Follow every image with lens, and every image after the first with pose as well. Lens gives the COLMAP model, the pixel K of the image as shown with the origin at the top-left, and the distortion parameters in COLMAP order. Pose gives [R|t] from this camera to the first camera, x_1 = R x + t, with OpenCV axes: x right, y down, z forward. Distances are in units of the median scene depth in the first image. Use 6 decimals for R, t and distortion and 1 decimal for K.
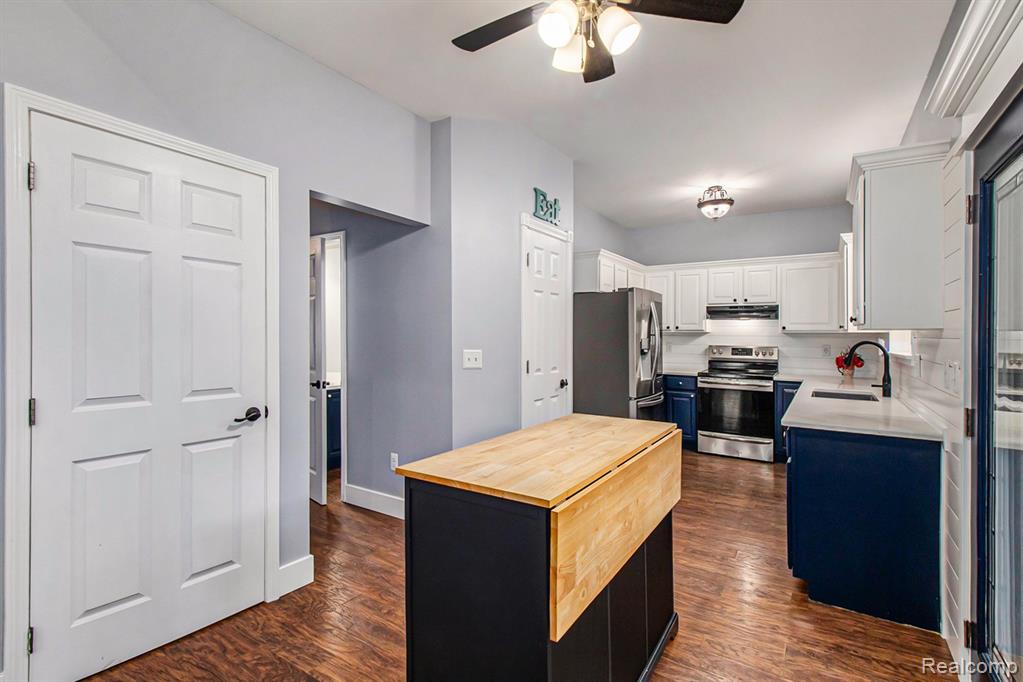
lens RADIAL K [[500.7, 0, 533.6], [0, 500.7, 330.0], [0, 0, 1]] dist [0.000950, -0.000178]
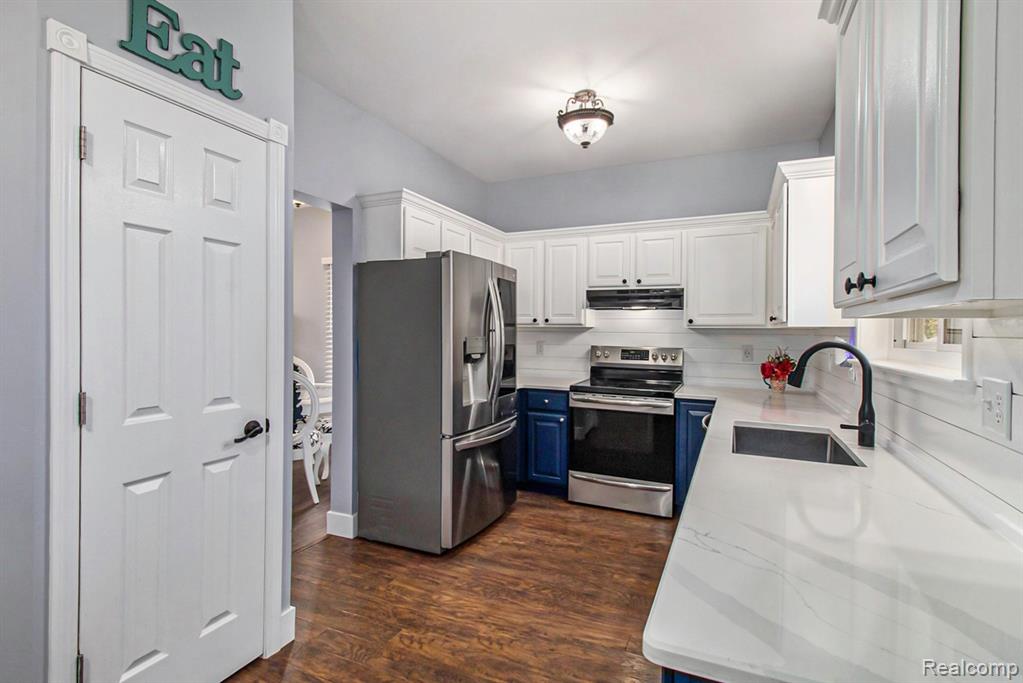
lens RADIAL K [[487.2, 0, 526.3], [0, 487.2, 333.8], [0, 0, 1]] dist [0.036317, -0.034245]
pose [[0.992316, 0.000965, 0.123728, 0.188580], [-0.002518, 0.999920, 0.012396, 0.005648], [-0.123706, -0.012612, 0.992239, 0.352037]]
